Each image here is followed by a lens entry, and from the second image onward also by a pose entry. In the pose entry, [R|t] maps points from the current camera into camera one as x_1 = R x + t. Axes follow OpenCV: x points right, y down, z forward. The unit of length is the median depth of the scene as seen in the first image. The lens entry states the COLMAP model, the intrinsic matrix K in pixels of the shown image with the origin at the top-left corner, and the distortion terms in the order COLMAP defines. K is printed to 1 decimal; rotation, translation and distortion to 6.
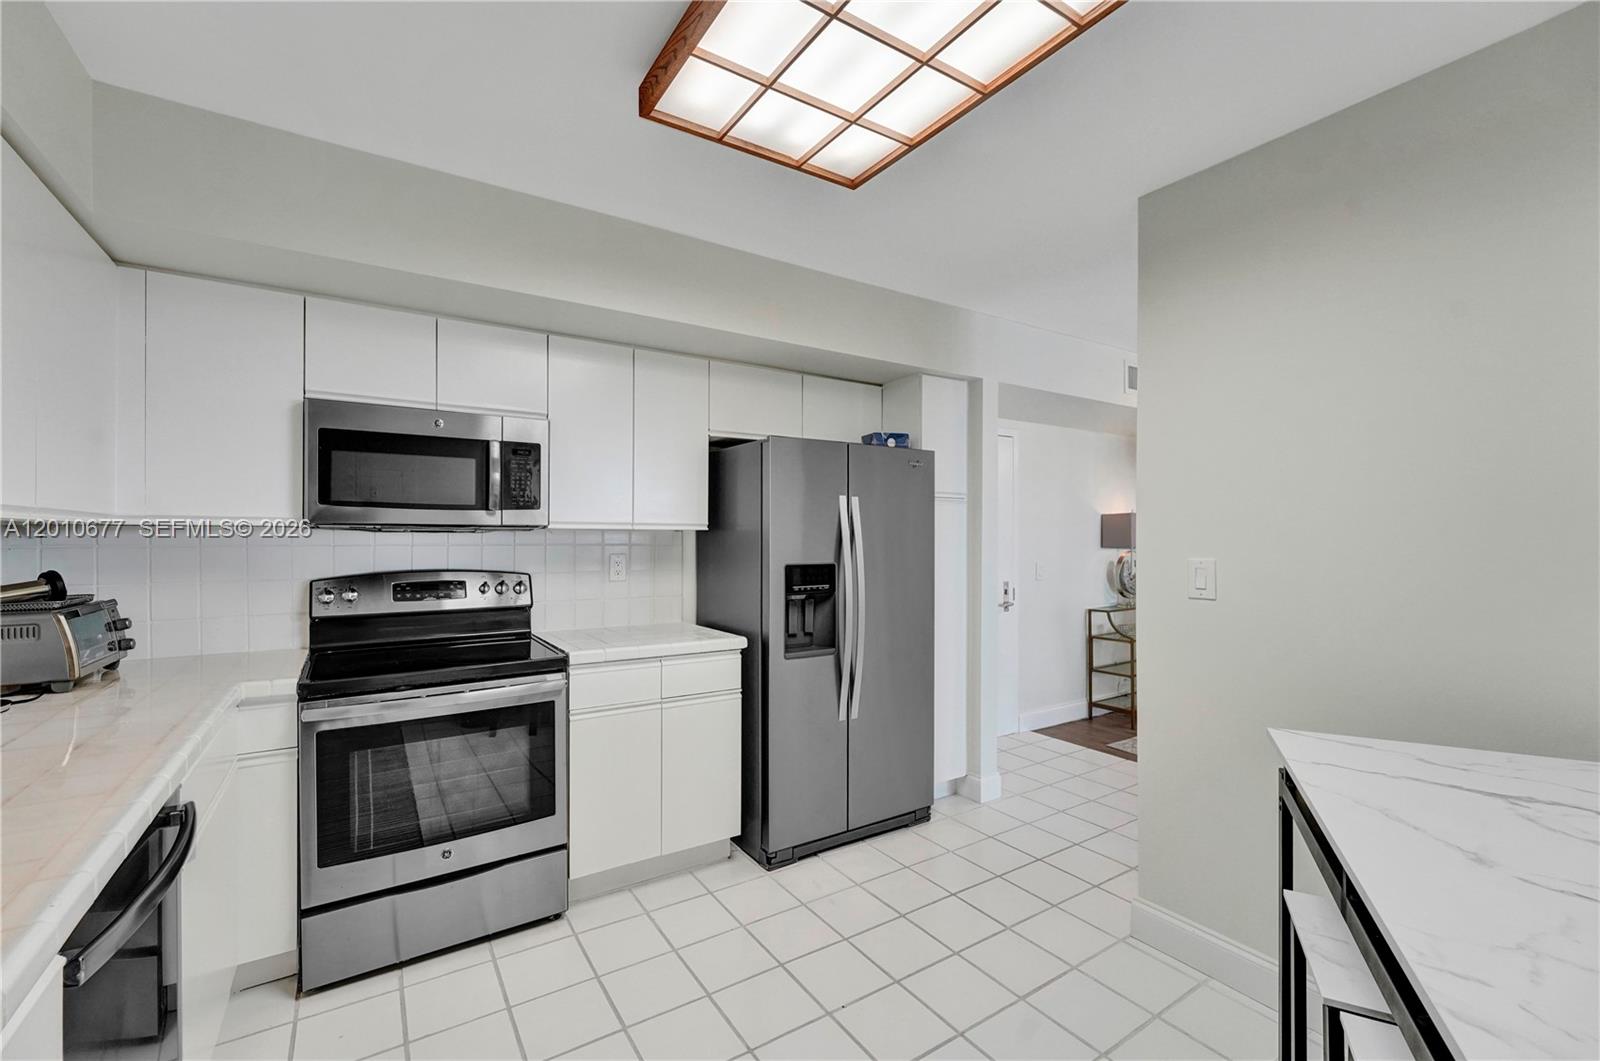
lens RADIAL K [[684.7, 0, 800.0], [0, 684.7, 530.5], [0, 0, 1]] dist [0.000084, 0.000292]
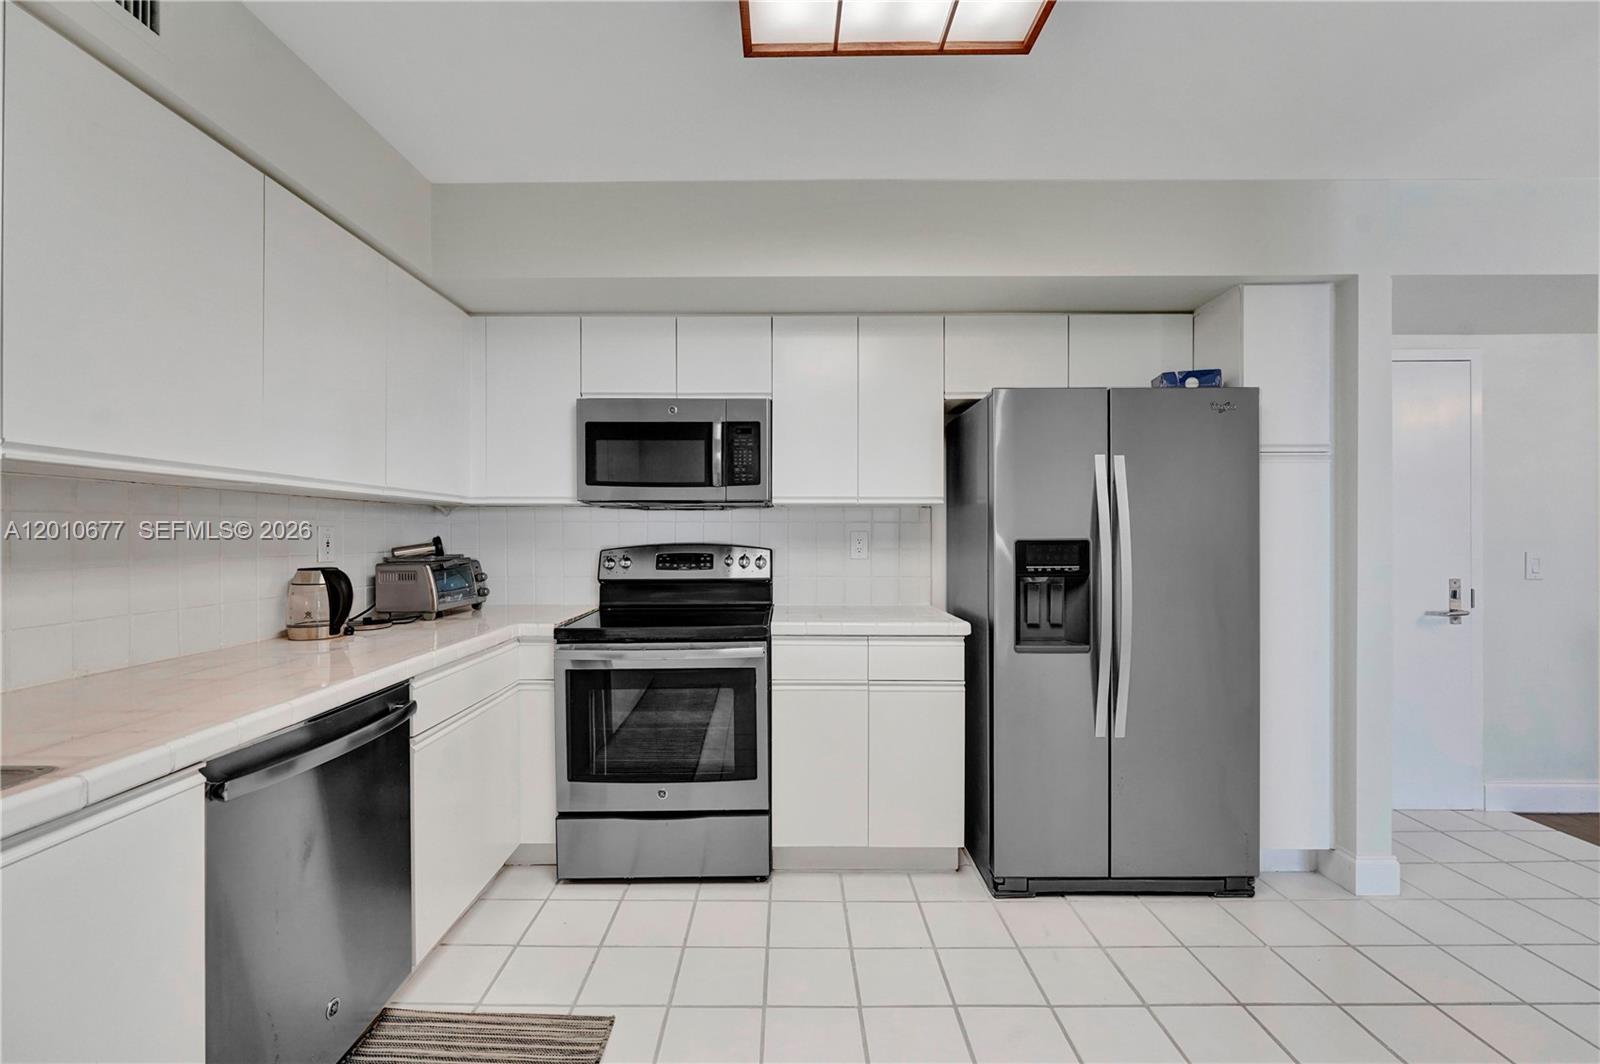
lens RADIAL K [[684.7, 0, 800.0], [0, 684.7, 532.0], [0, 0, 1]] dist [0.000084, 0.000292]
pose [[0.833312, -0.007144, -0.552757, 0.227967], [0.008844, 0.999961, 0.000409, 0.038195], [0.552732, -0.005229, 0.833343, 0.155423]]
